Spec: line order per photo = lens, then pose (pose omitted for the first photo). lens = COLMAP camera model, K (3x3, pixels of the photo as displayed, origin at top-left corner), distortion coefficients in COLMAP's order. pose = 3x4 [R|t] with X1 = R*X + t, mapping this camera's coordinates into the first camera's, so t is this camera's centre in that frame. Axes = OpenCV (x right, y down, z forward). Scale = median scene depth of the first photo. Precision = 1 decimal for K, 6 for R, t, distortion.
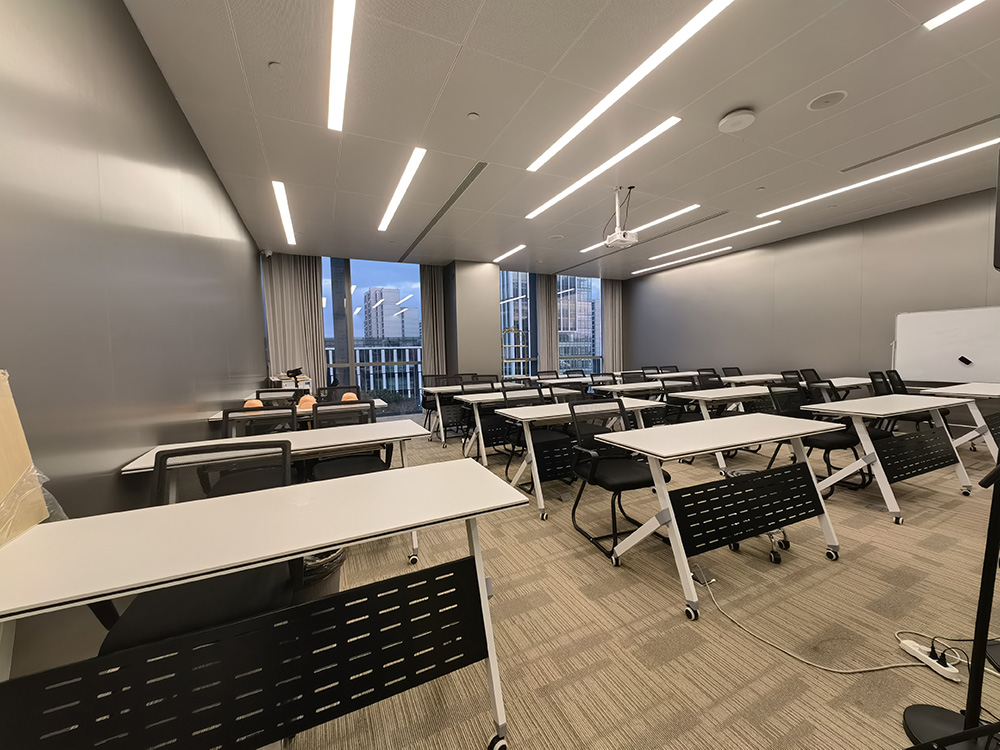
lens RADIAL K [[384.8, 0, 496.3], [0, 384.8, 382.3], [0, 0, 1]] dist [0.007992, -0.006656]
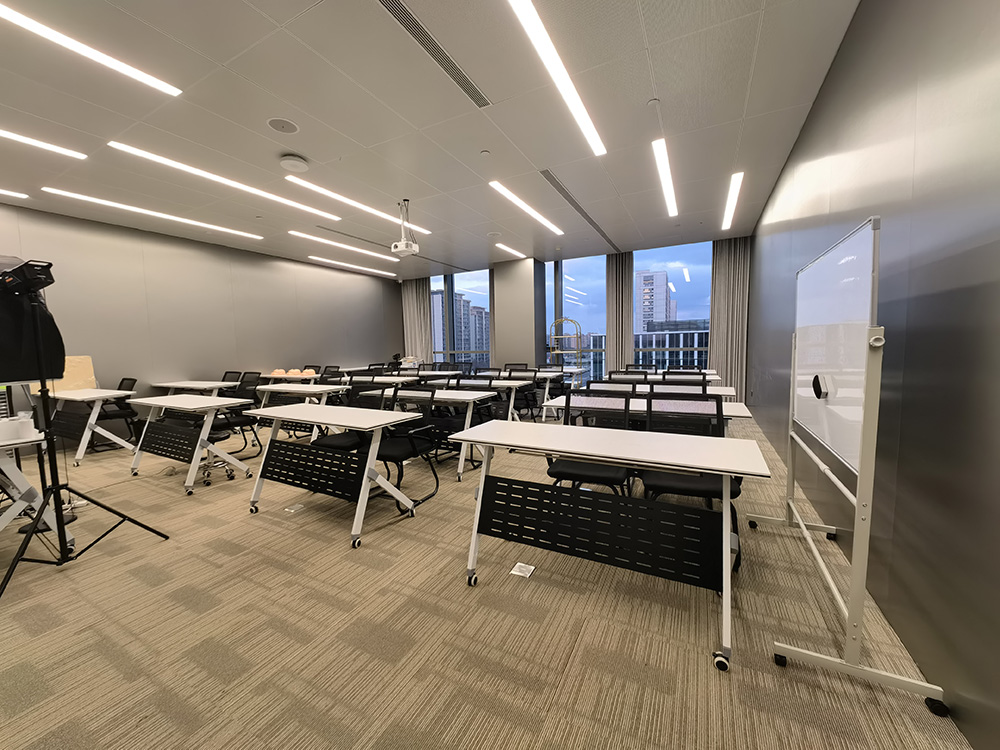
lens RADIAL K [[384.8, 0, 500.4], [0, 384.8, 375.0], [0, 0, 1]] dist [0.007992, -0.006656]
pose [[0.606152, 0.073510, -0.791945, 0.274159], [-0.053340, 0.997235, 0.051739, -0.014066], [0.793558, 0.010880, 0.608397, 0.104543]]
